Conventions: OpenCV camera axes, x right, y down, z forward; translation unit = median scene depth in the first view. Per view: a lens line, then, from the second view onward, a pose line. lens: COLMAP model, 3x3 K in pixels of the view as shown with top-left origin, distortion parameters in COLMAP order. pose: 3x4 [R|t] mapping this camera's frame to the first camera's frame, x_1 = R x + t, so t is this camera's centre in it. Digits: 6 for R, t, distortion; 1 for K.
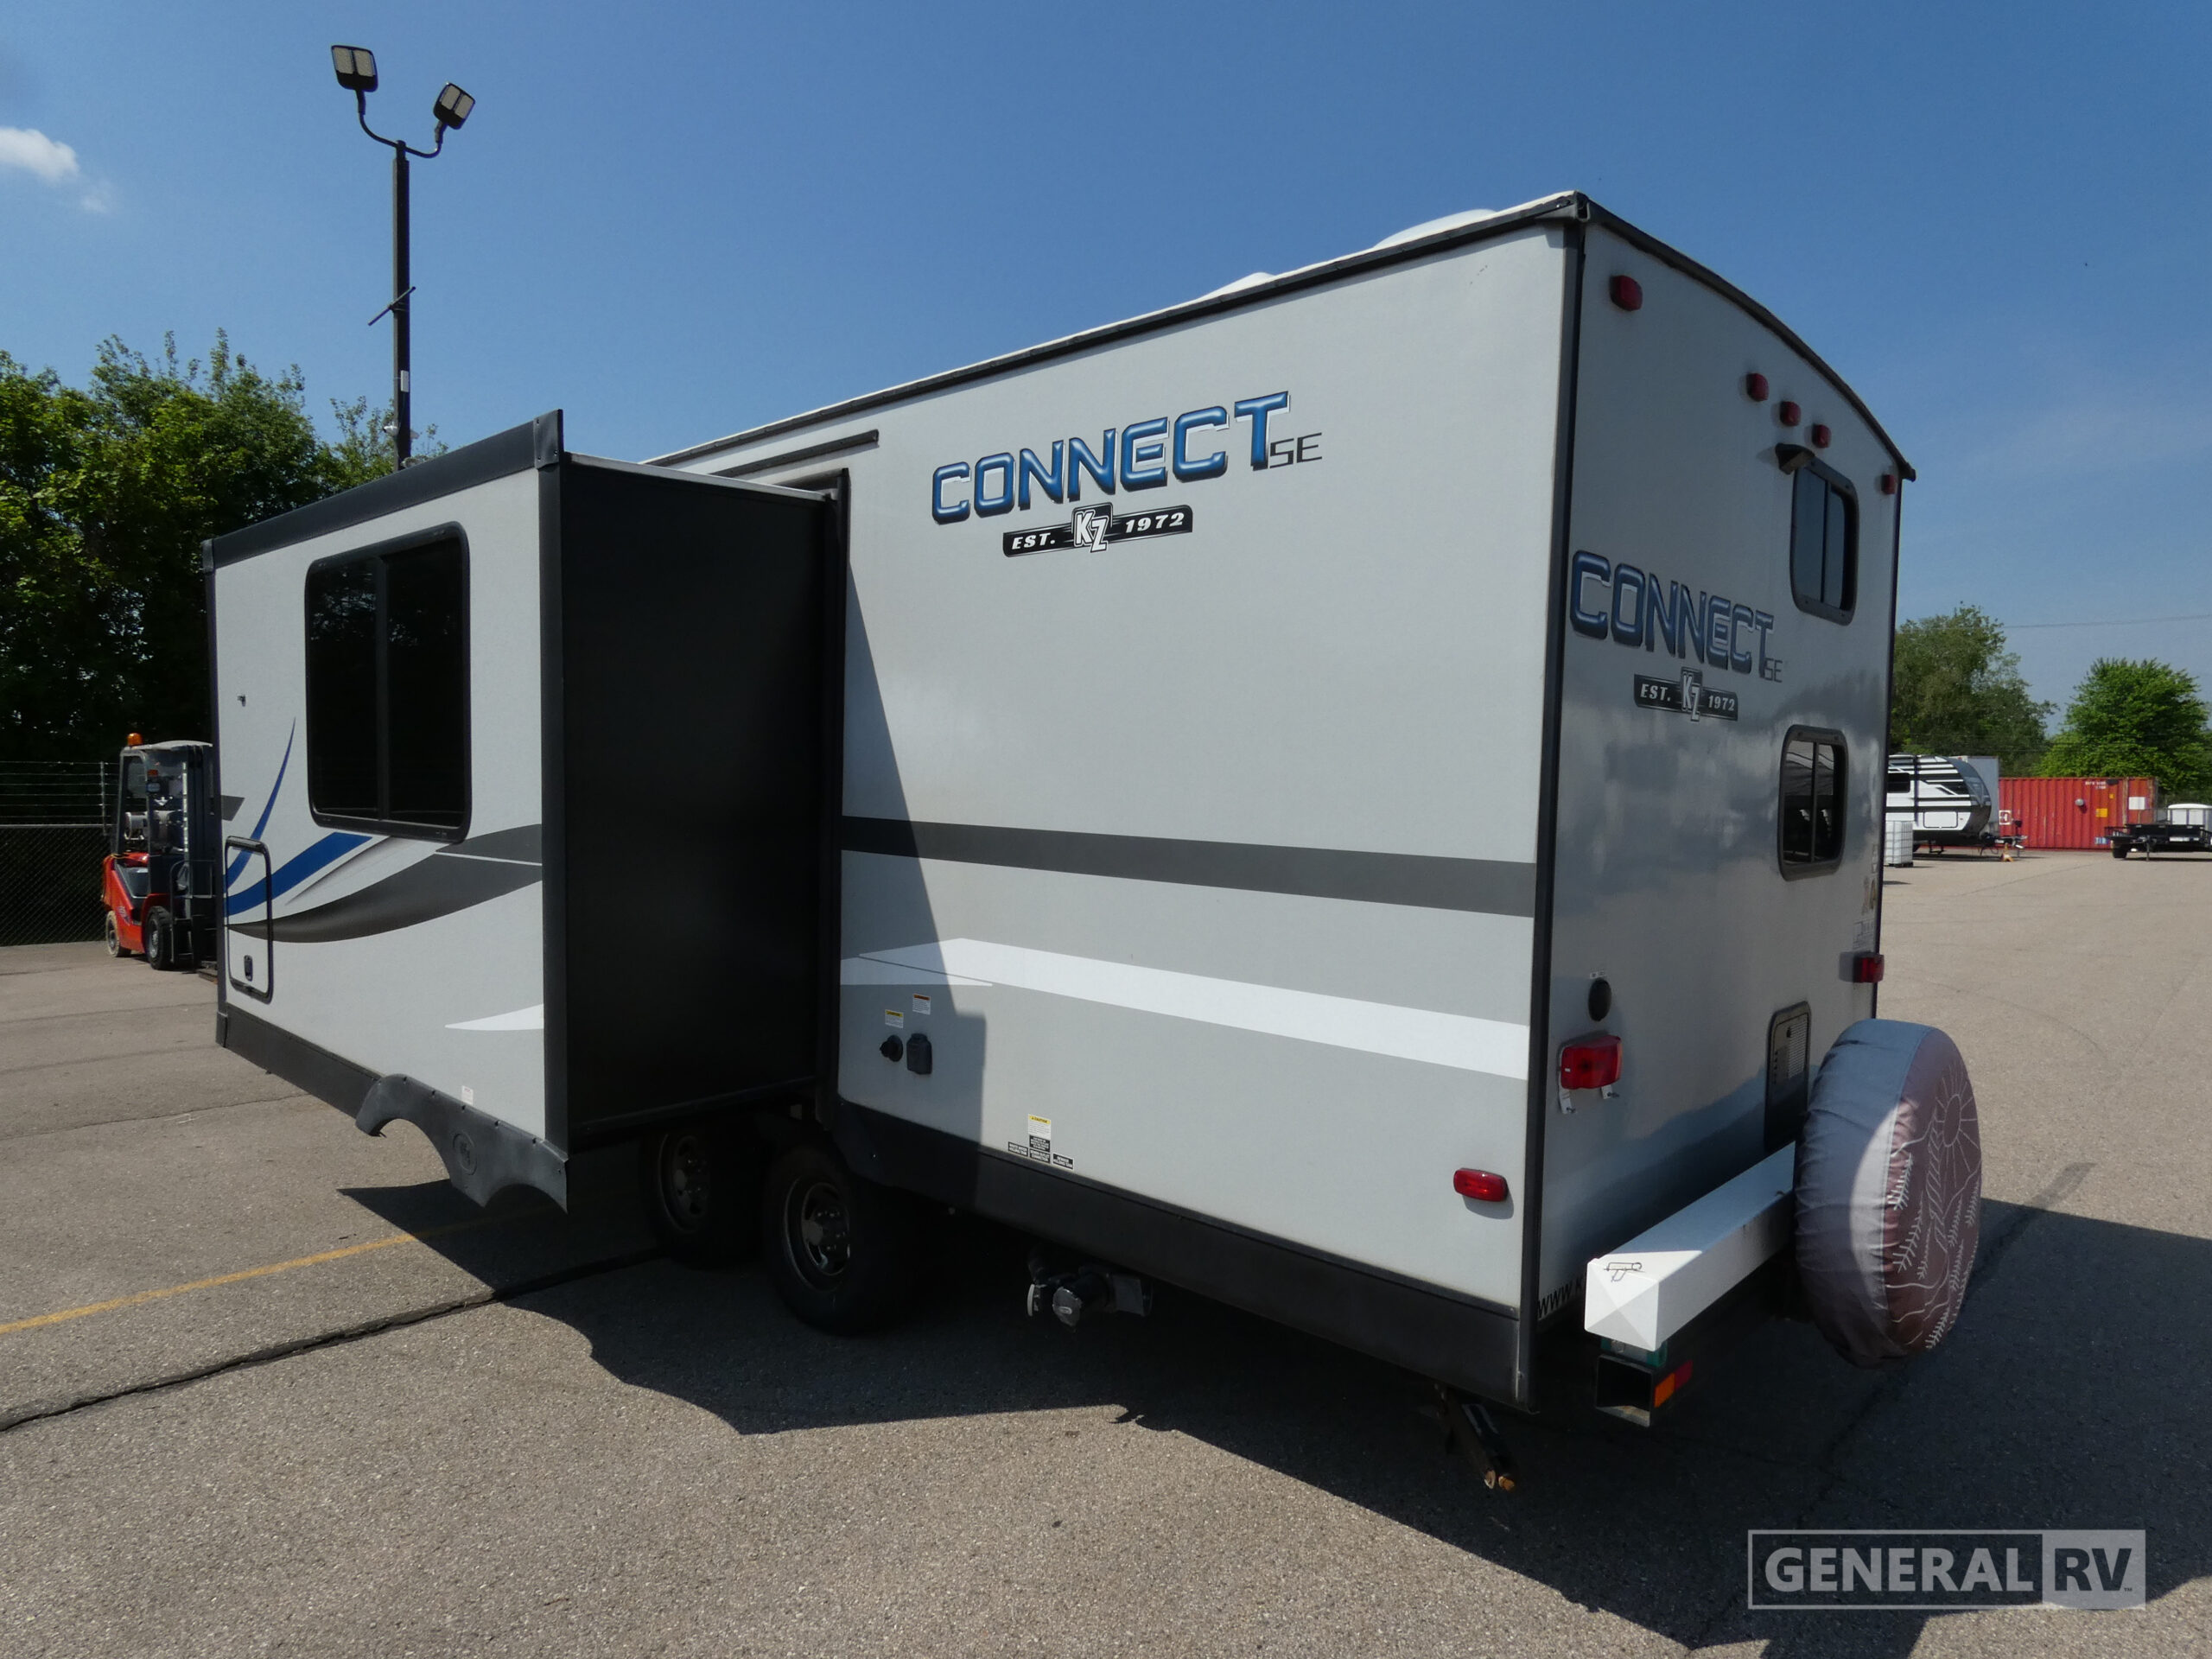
lens RADIAL K [[1286.3, 0, 1113.0], [0, 1286.3, 840.6], [0, 0, 1]] dist [-0.008272, 0.000362]
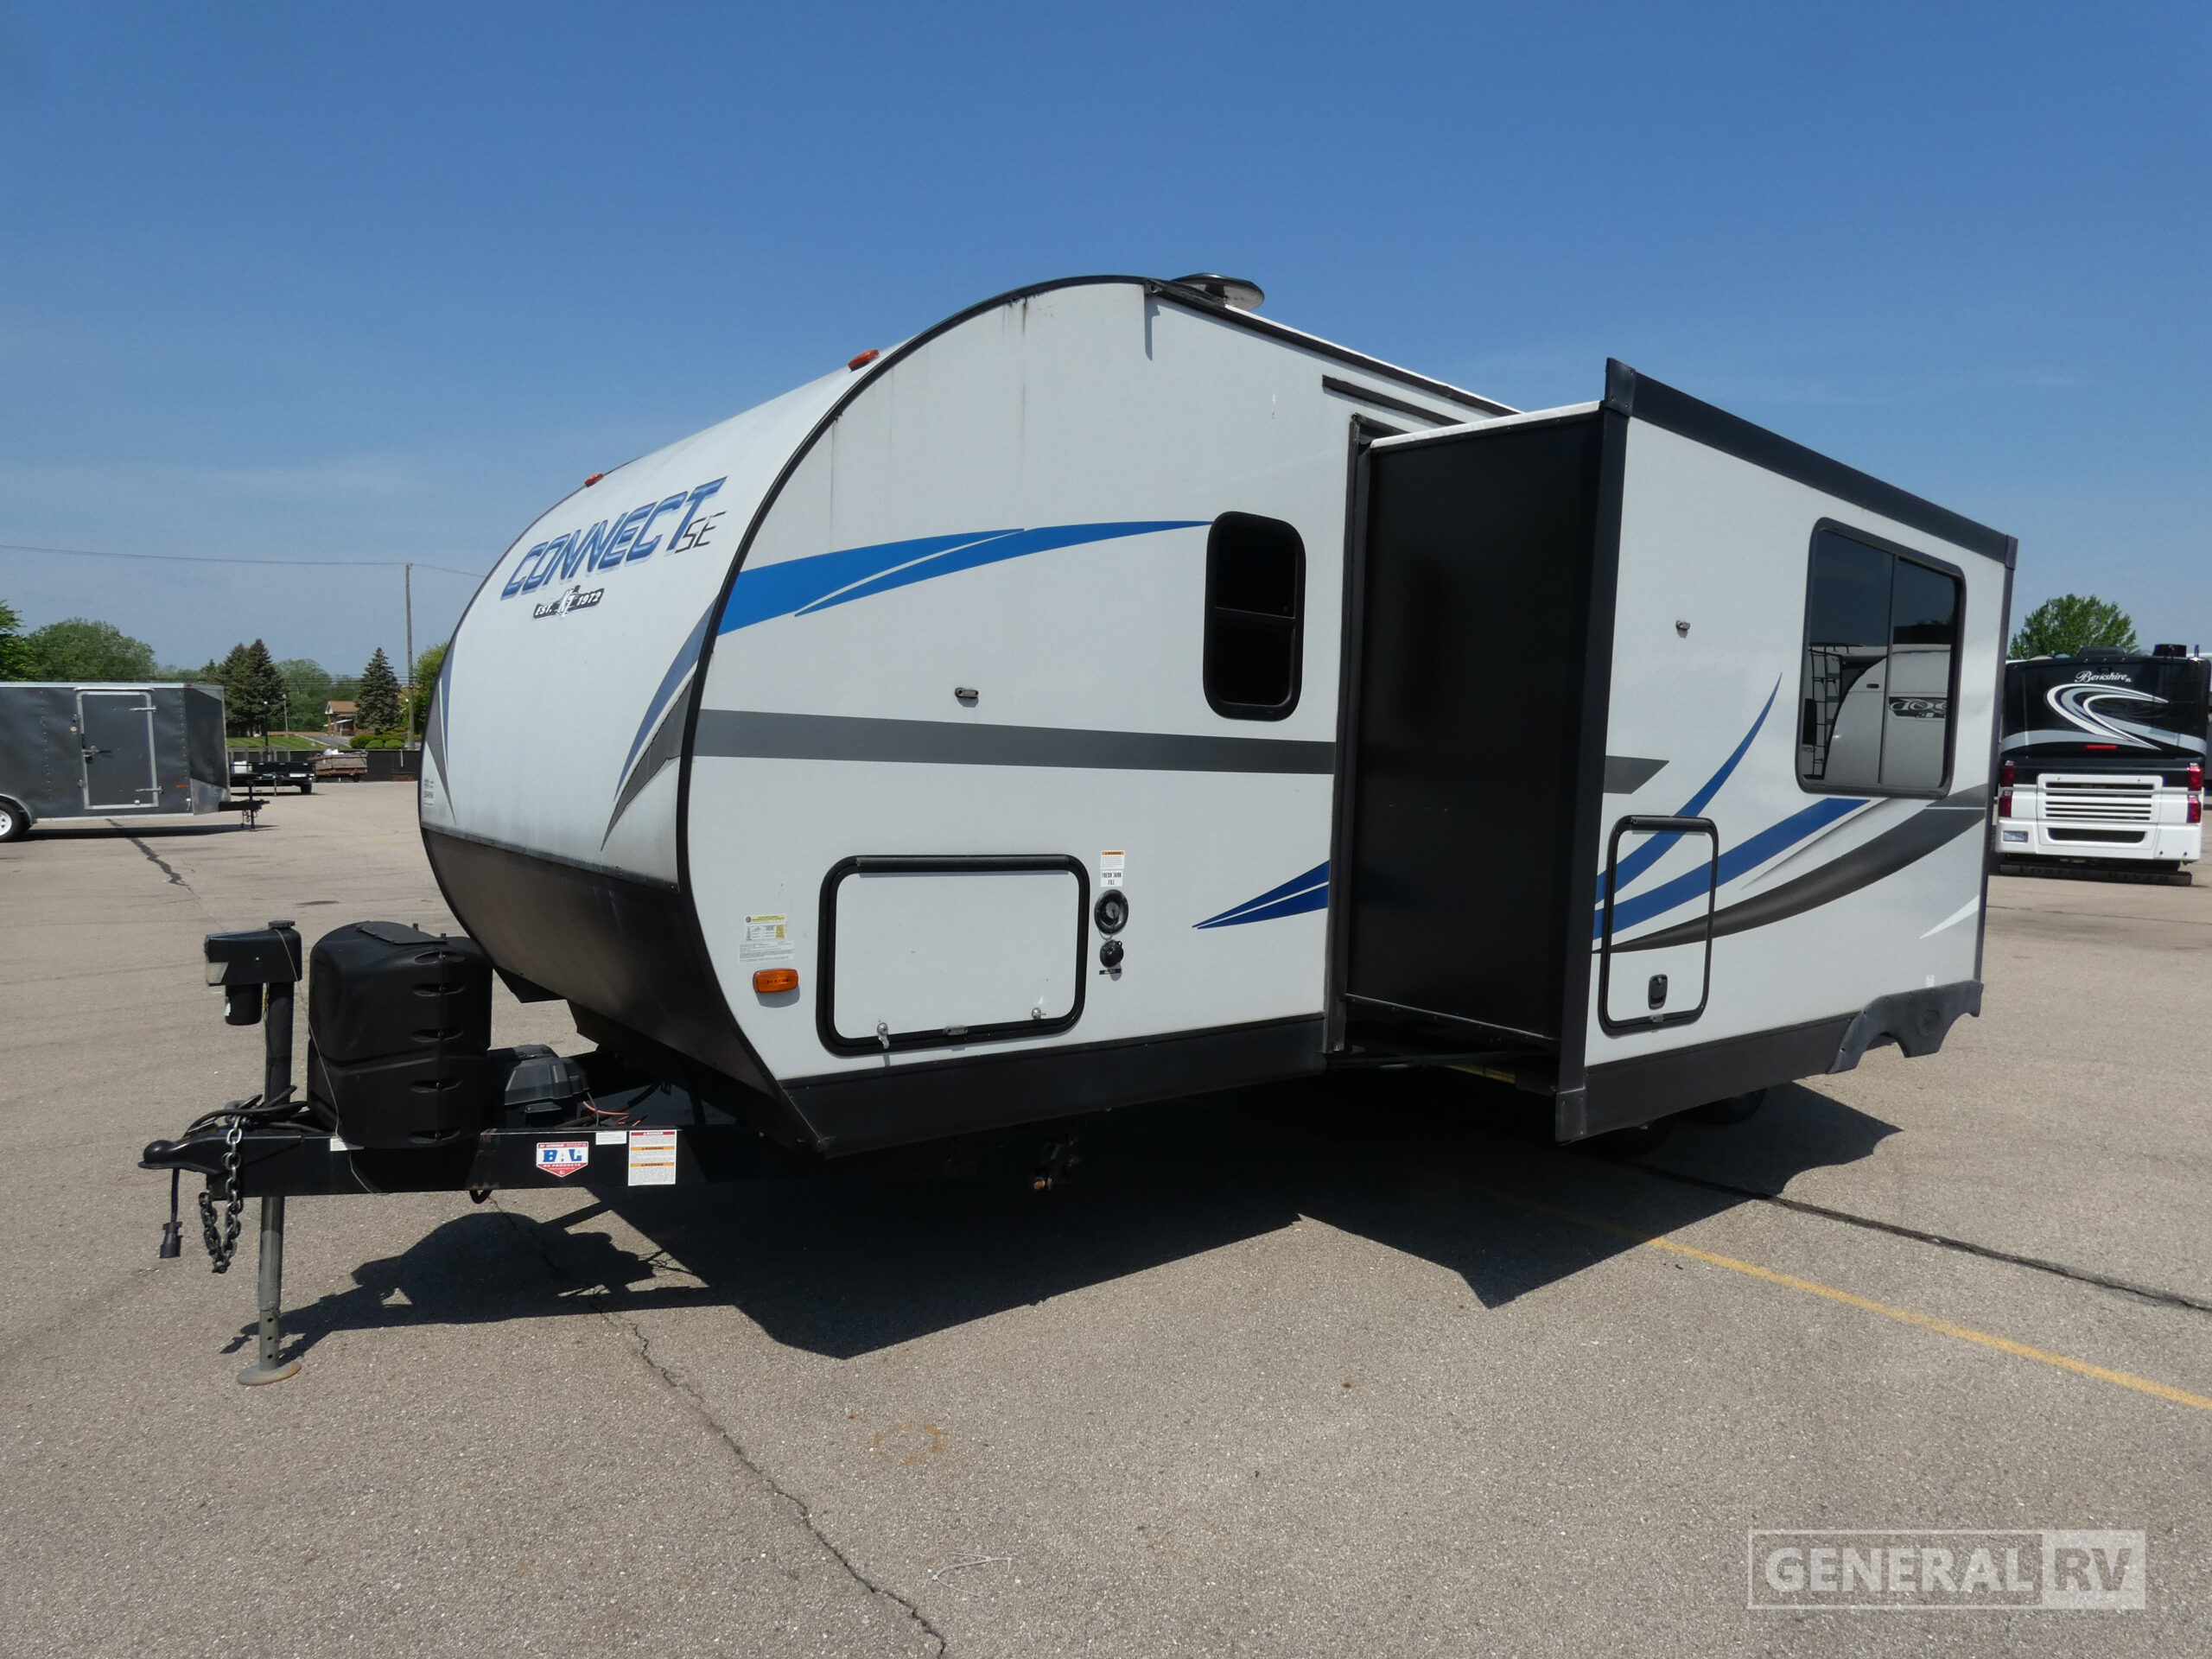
lens RADIAL K [[1354.8, 0, 1096.6], [0, 1354.8, 830.3], [0, 0, 1]] dist [-0.009384, -0.002169]
pose [[0.150426, -0.054559, 0.987115, -1.662021], [0.014598, 0.998490, 0.052963, -0.043766], [-0.988514, 0.006442, 0.150995, 1.341617]]
